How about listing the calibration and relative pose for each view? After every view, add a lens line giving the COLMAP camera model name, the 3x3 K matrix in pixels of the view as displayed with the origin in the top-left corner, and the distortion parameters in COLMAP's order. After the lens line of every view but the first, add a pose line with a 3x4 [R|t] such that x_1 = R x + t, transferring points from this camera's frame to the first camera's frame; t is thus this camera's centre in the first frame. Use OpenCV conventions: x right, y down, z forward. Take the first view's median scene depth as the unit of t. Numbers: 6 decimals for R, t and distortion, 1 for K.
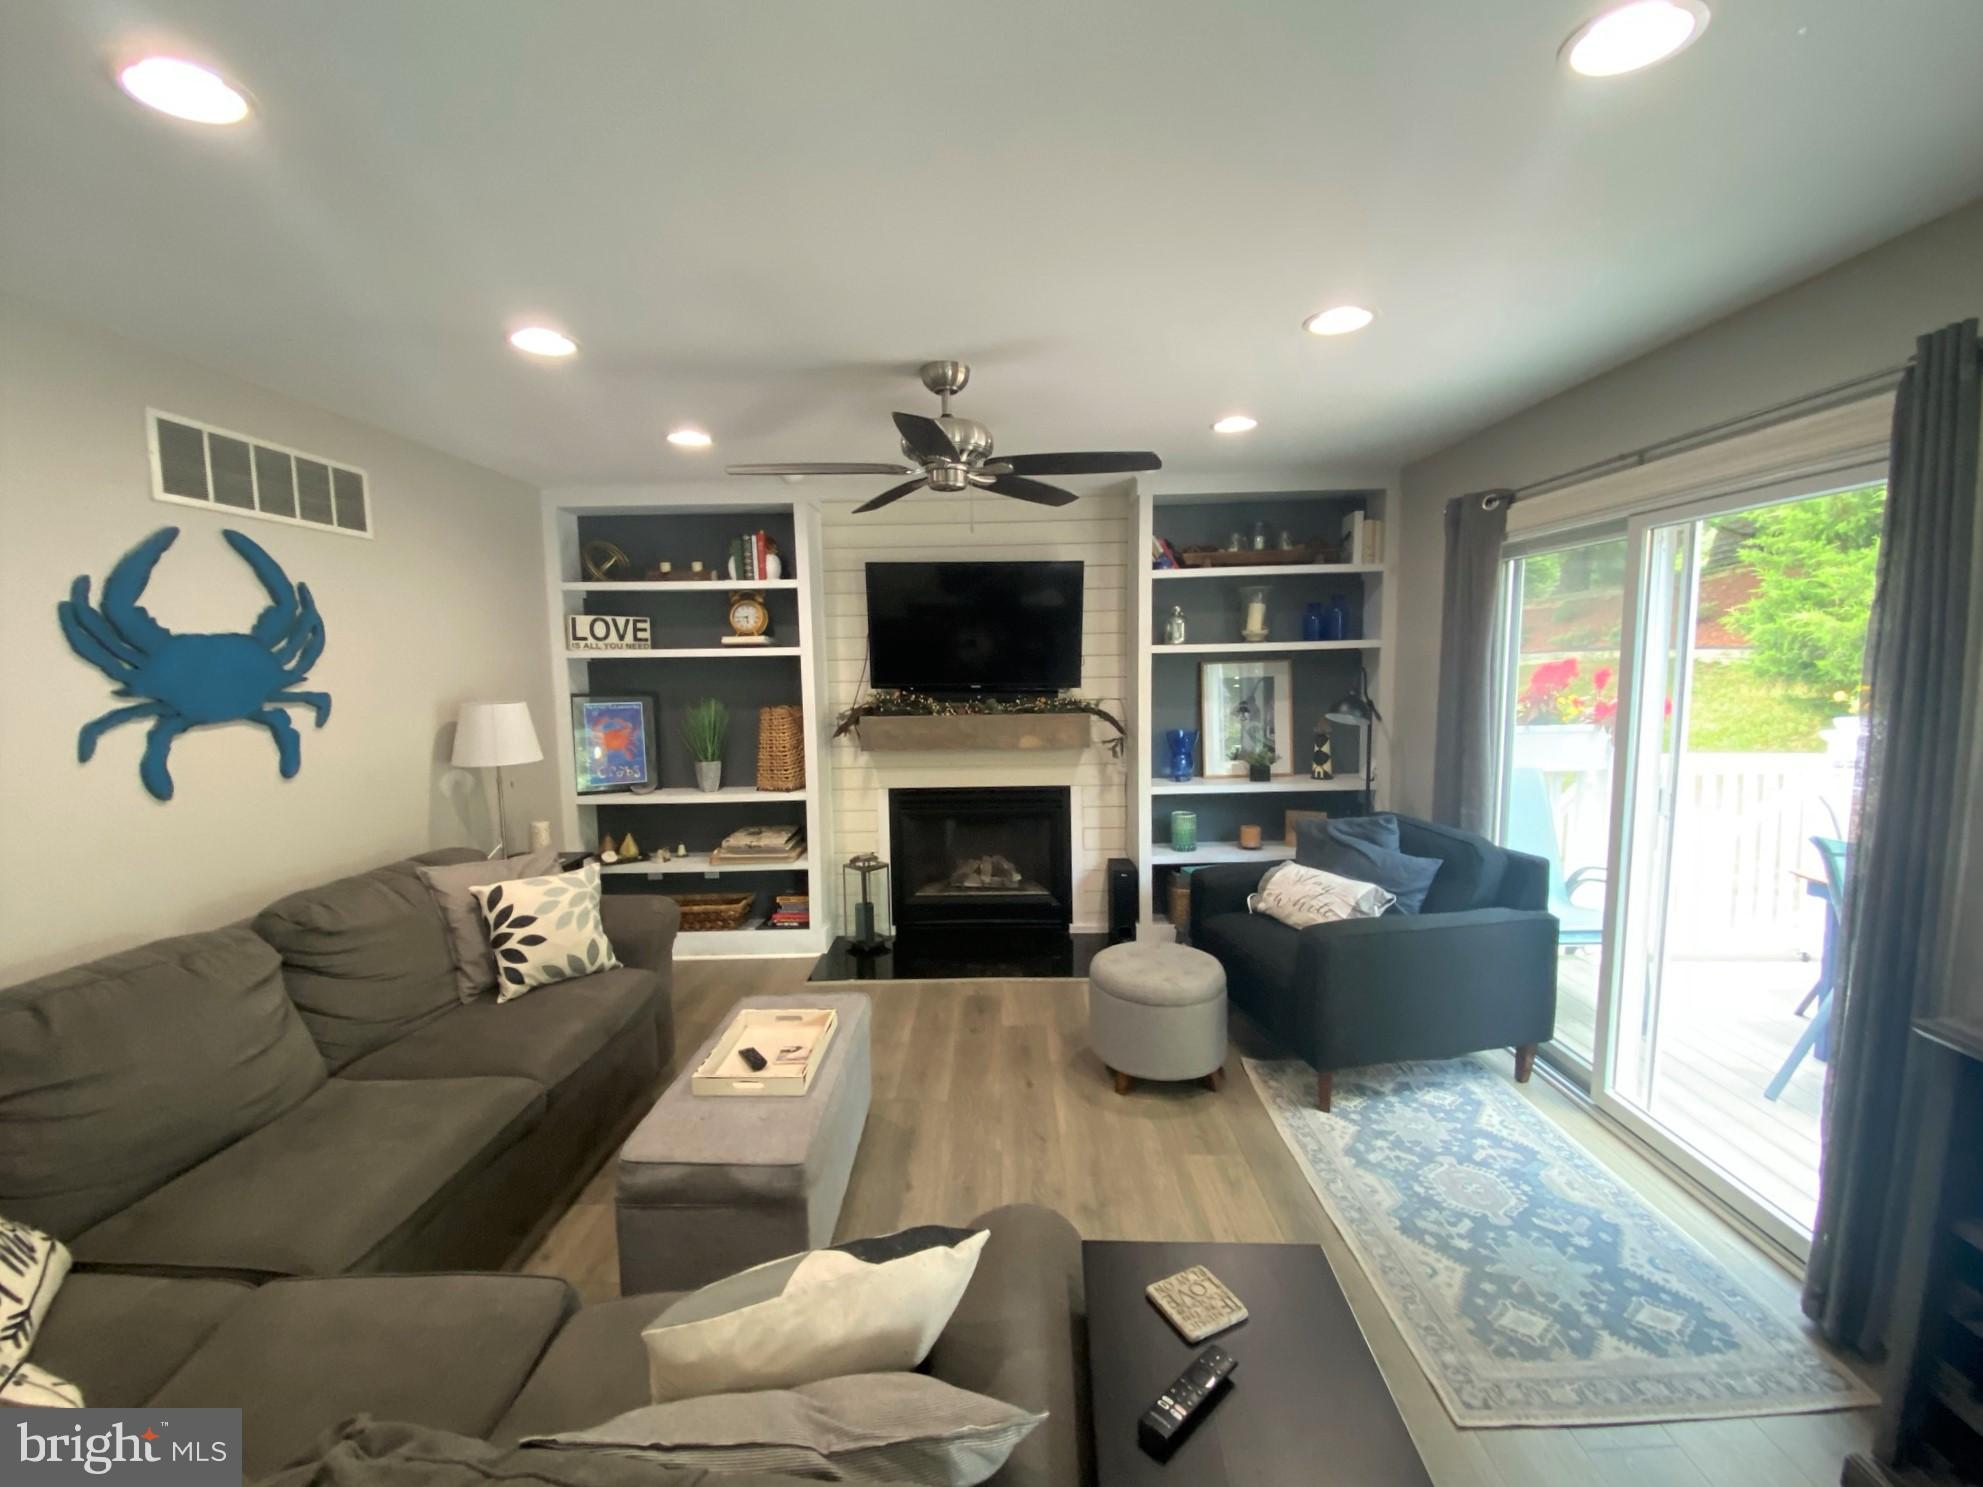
lens RADIAL K [[814.7, 0, 990.9], [0, 814.7, 750.0], [0, 0, 1]] dist [0.026783, -0.025074]
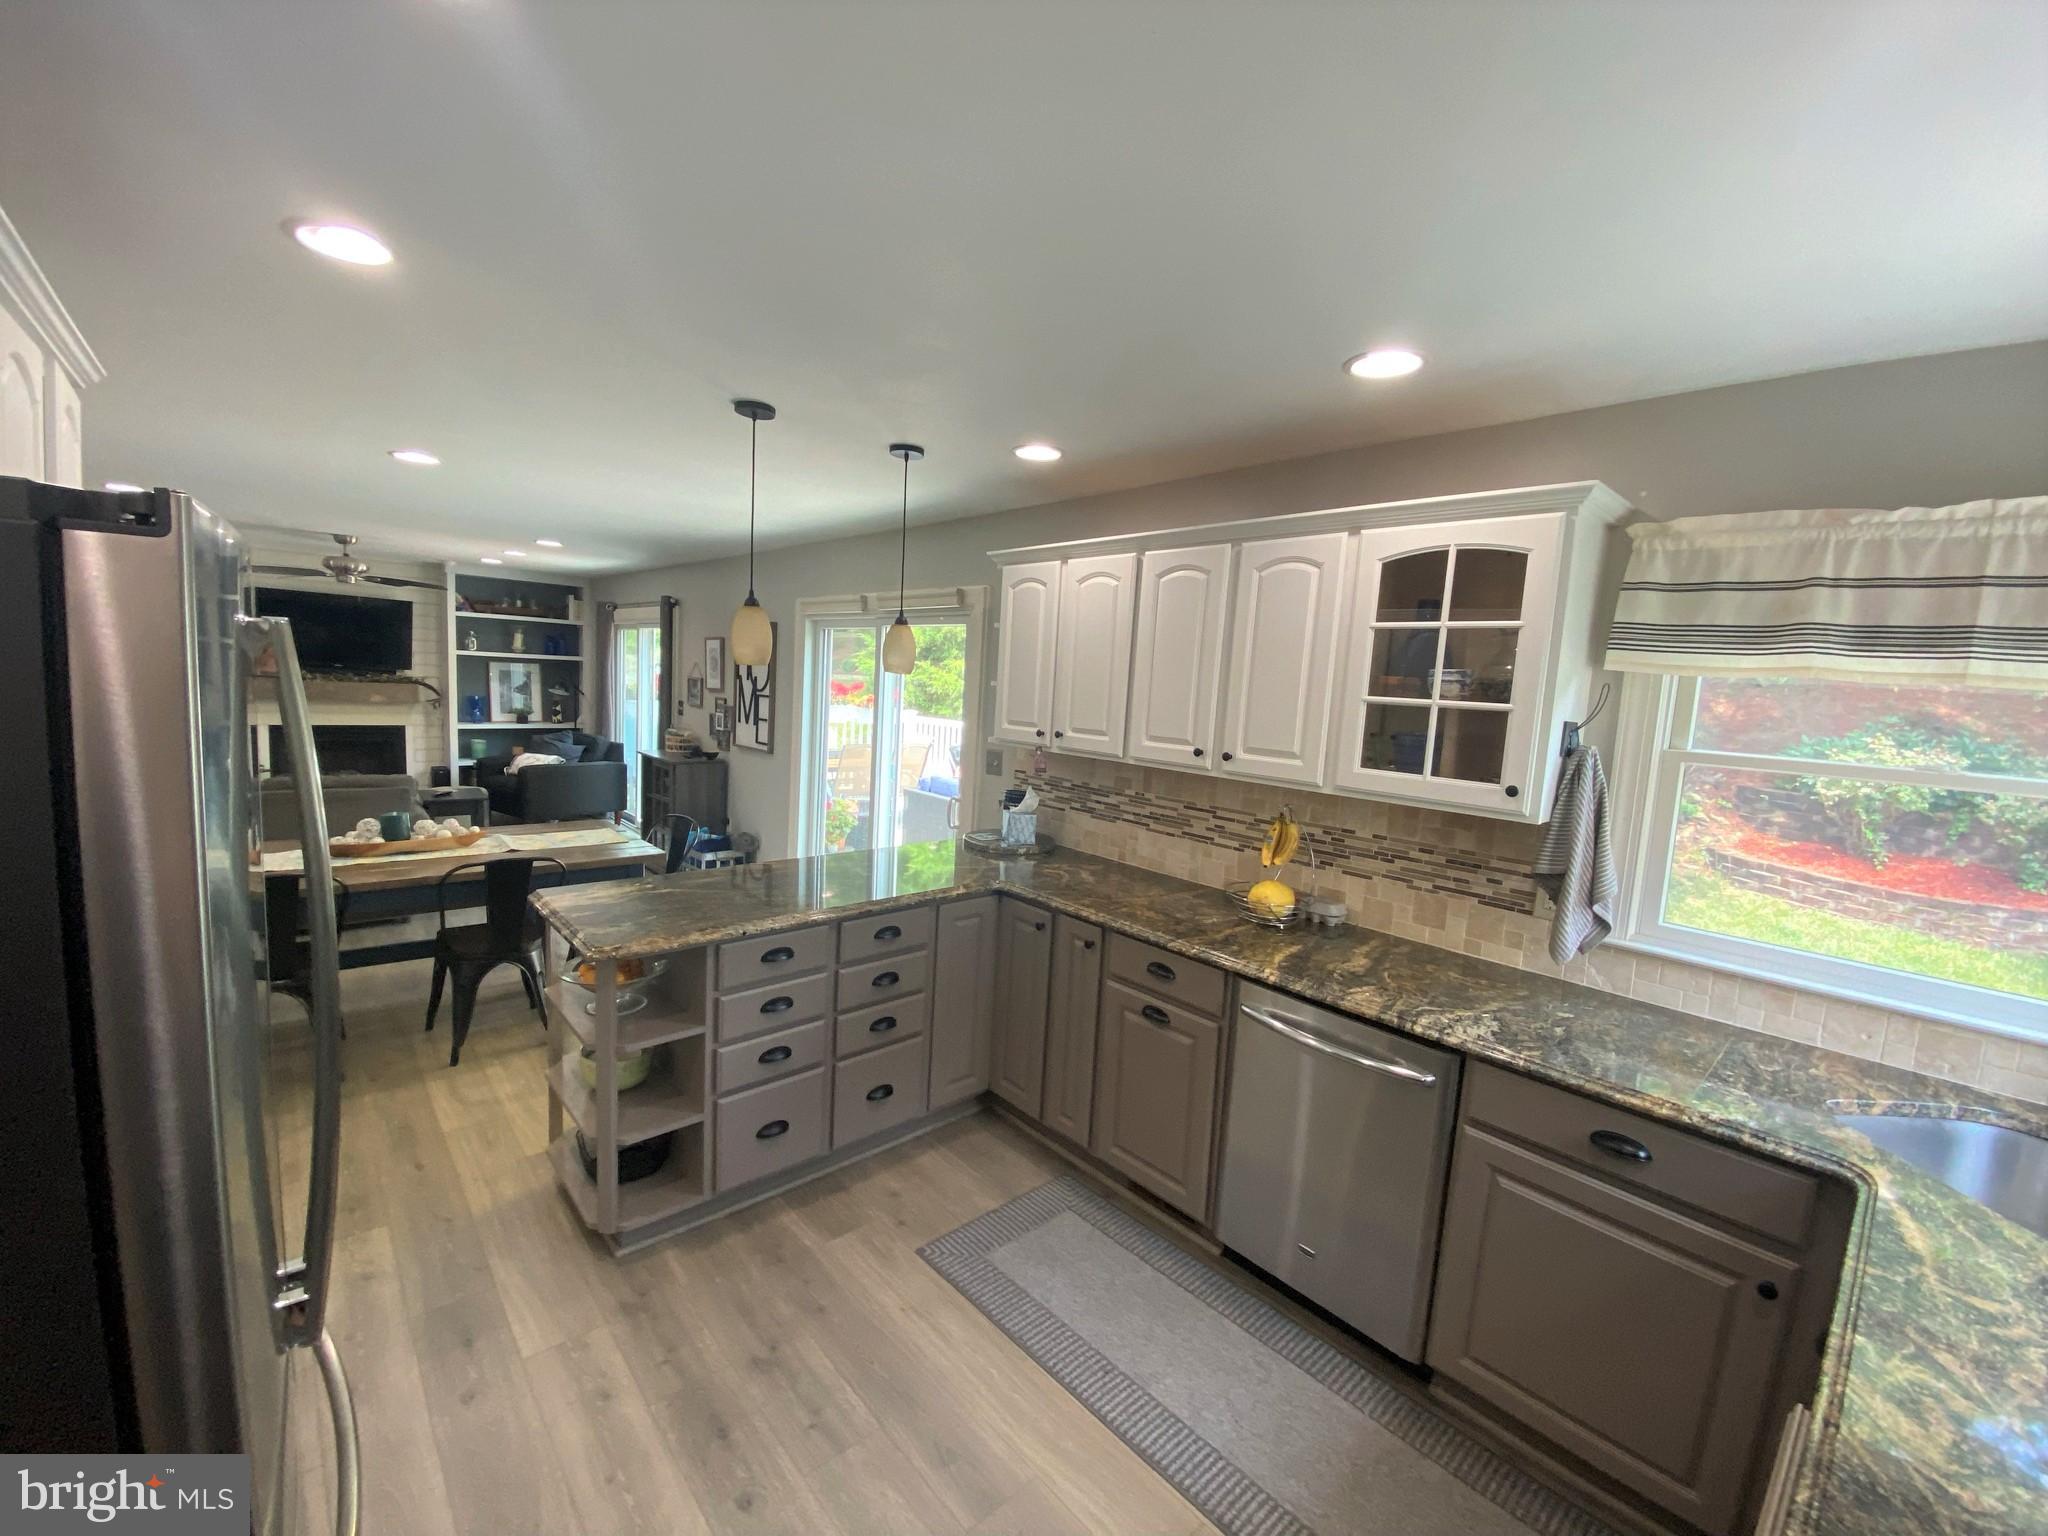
lens RADIAL K [[841.4, 0, 1023.4], [0, 841.4, 774.7], [0, 0, 1]] dist [0.026783, -0.025074]
pose [[0.735428, -0.018938, 0.677338, -0.177566], [0.005381, 0.999741, 0.022110, 0.126593], [-0.677581, -0.012616, 0.735340, -1.371319]]
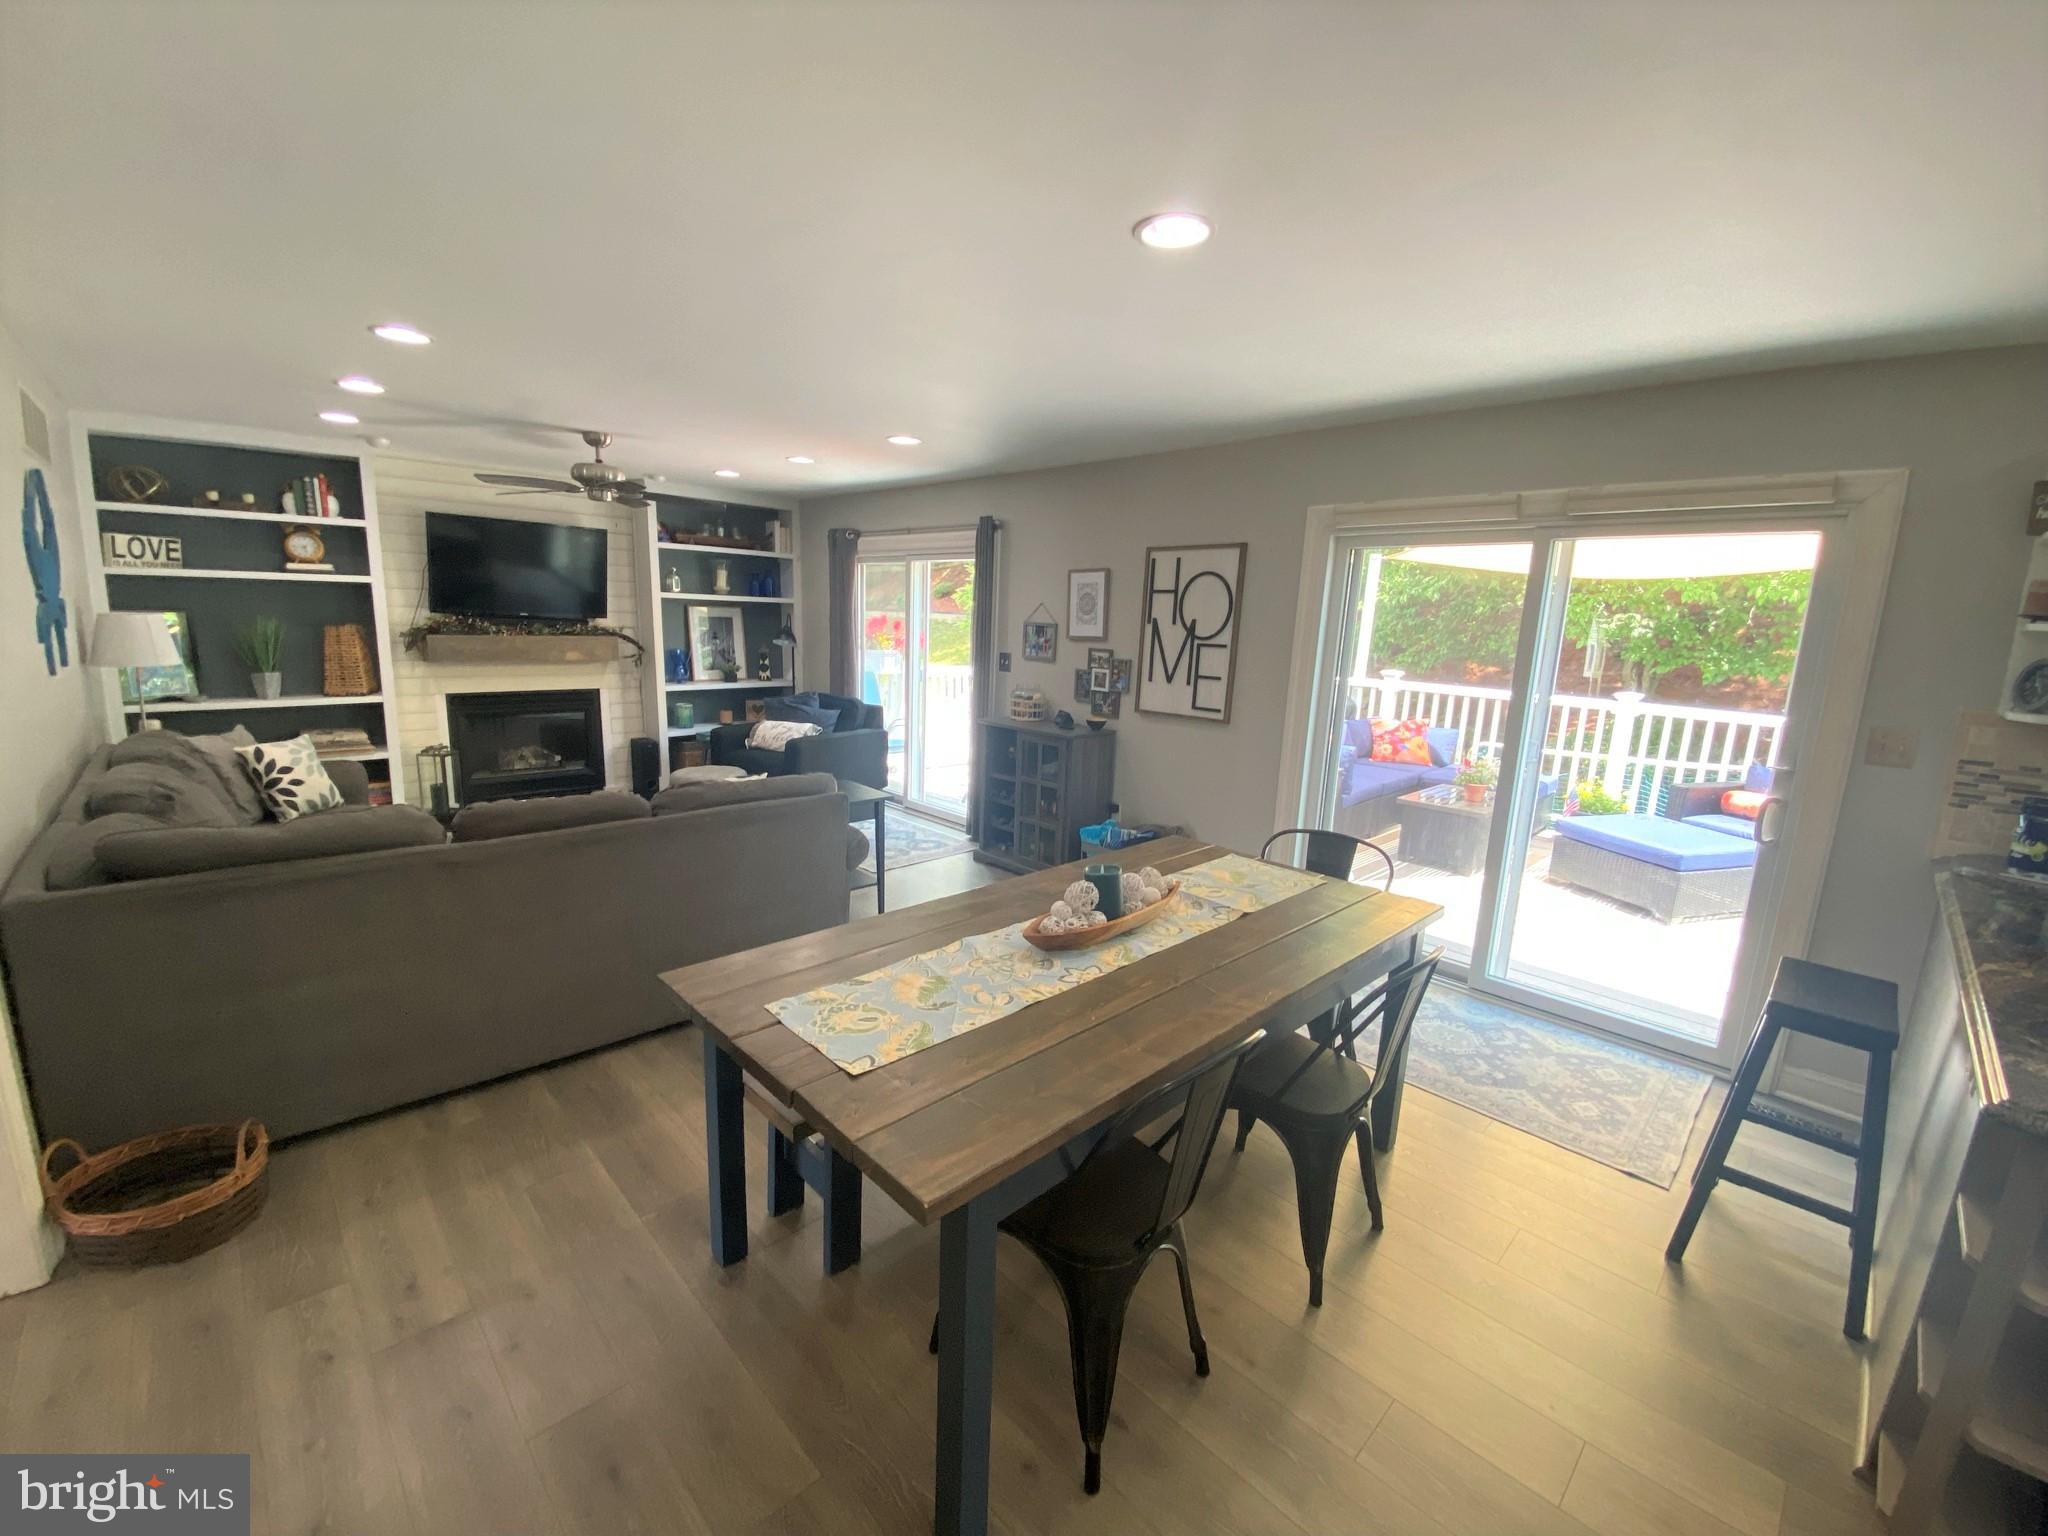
lens RADIAL K [[841.4, 0, 1023.4], [0, 841.4, 774.7], [0, 0, 1]] dist [0.026783, -0.025074]
pose [[0.704796, -0.091088, 0.703538, -0.463820], [0.028684, 0.994571, 0.100033, 0.071419], [-0.708830, -0.050323, 0.703582, -0.609476]]
